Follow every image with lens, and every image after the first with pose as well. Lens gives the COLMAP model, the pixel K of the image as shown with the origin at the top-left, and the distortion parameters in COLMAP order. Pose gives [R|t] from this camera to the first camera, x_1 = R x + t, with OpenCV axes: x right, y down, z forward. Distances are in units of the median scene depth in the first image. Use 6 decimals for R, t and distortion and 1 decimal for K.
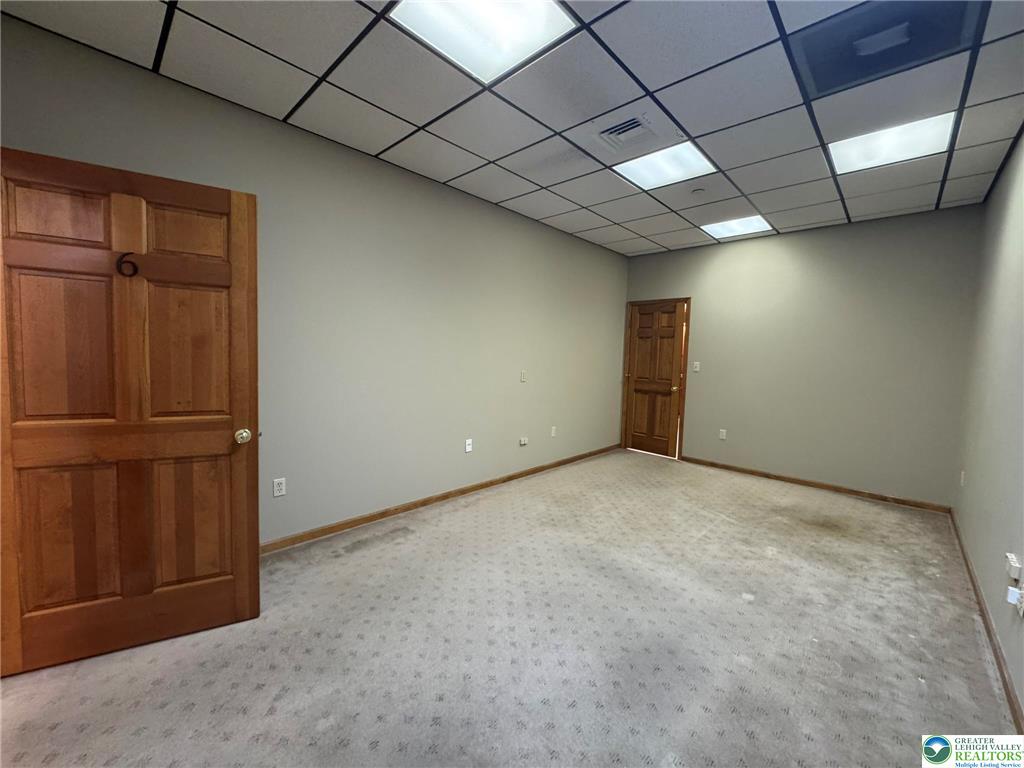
lens RADIAL K [[406.5, 0, 514.7], [0, 406.5, 386.3], [0, 0, 1]] dist [-0.002825, -0.000508]
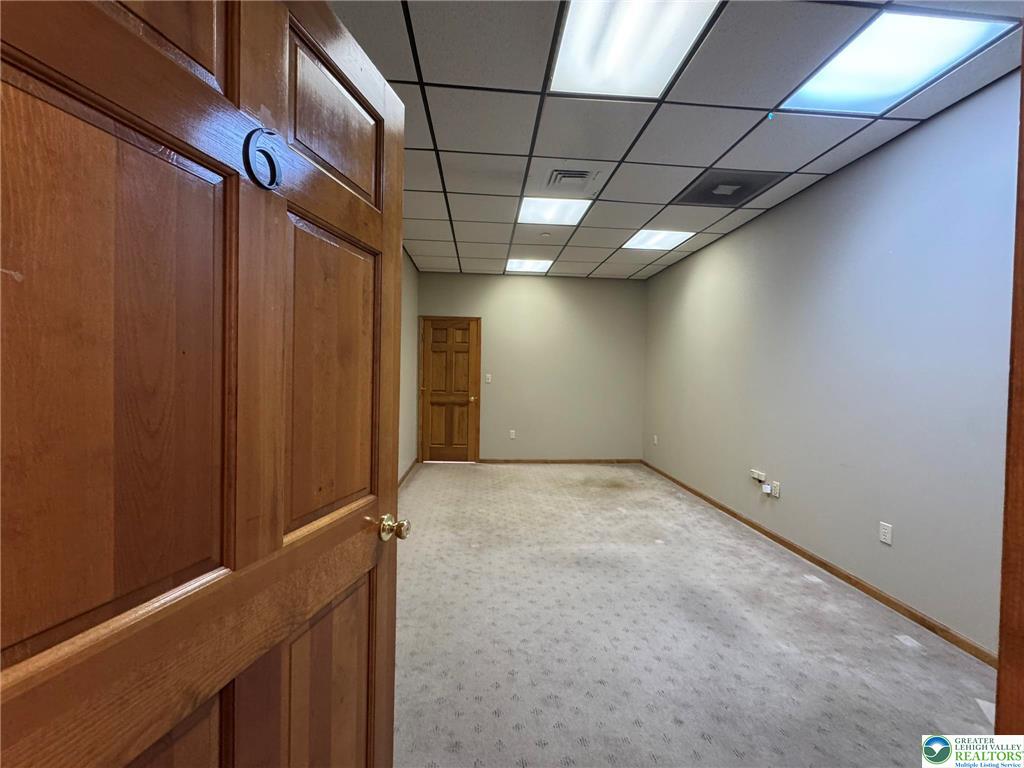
lens RADIAL K [[406.5, 0, 511.0], [0, 406.5, 386.3], [0, 0, 1]] dist [-0.002825, -0.000508]
pose [[0.671482, -0.040217, 0.739929, -0.538864], [0.061270, 0.998120, -0.001351, -0.031847], [-0.738484, 0.046243, 0.672684, 0.281021]]
